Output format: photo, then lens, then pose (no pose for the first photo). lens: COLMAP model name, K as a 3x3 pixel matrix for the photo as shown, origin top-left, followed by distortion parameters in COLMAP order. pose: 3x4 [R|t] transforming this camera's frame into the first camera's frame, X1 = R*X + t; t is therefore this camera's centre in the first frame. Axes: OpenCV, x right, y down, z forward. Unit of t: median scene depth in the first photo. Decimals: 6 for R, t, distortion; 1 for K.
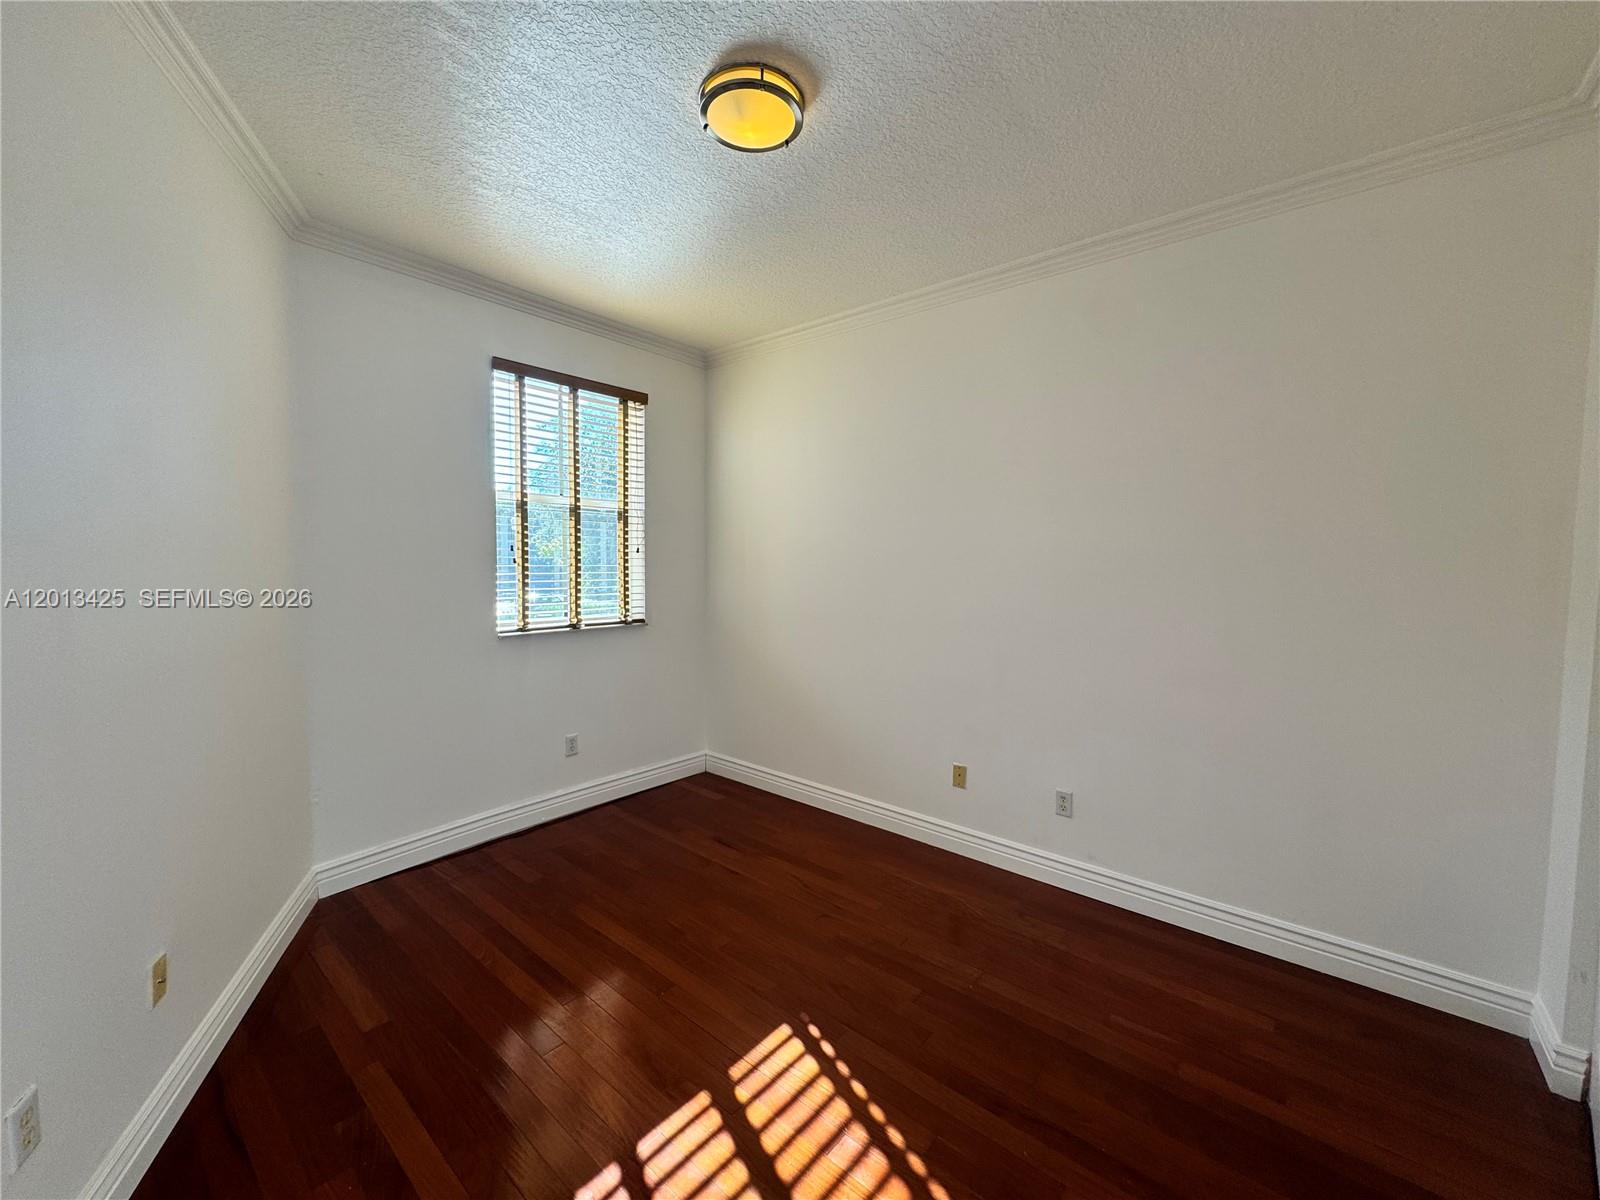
lens RADIAL K [[641.9, 0, 802.9], [0, 641.9, 601.5], [0, 0, 1]] dist [0.000320, 0.000375]
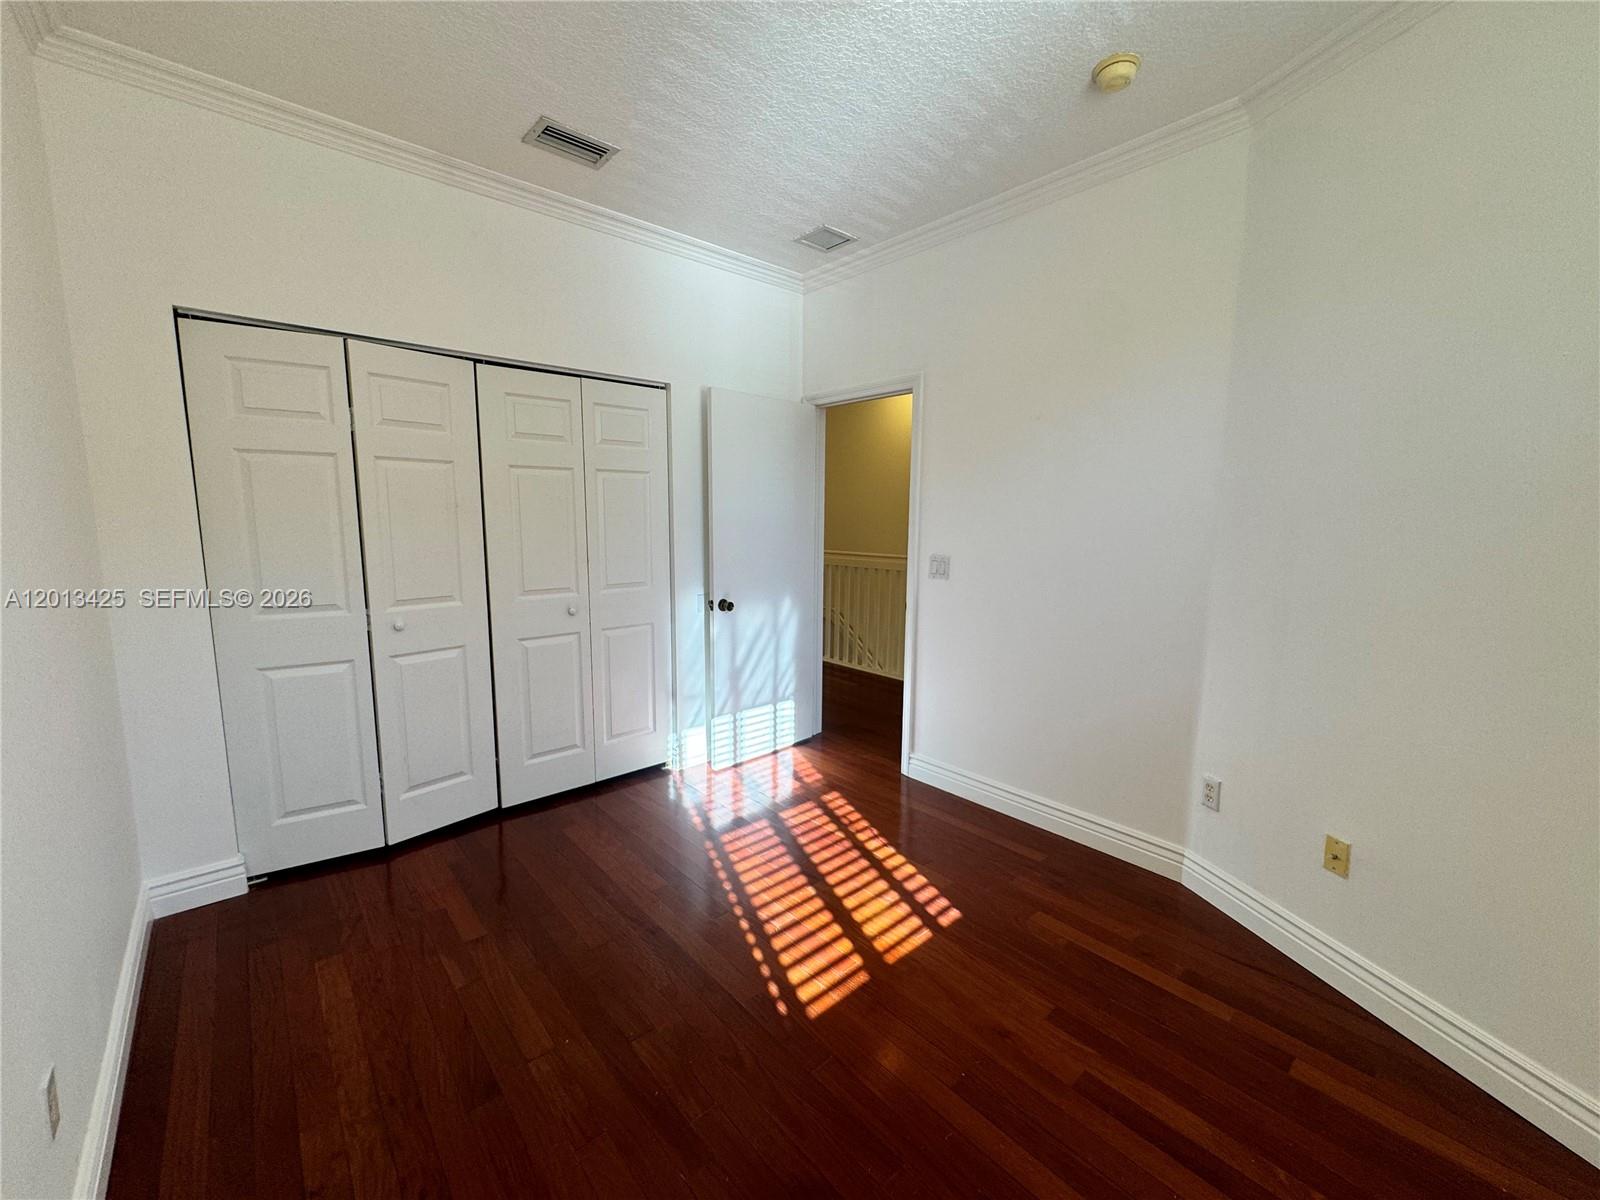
lens RADIAL K [[641.9, 0, 802.9], [0, 641.9, 601.5], [0, 0, 1]] dist [0.000320, 0.000375]
pose [[-0.989062, -0.034878, 0.143315, -0.143930], [-0.005981, 0.980324, 0.197304, -0.111013], [-0.147377, 0.194289, -0.969810, 2.048521]]
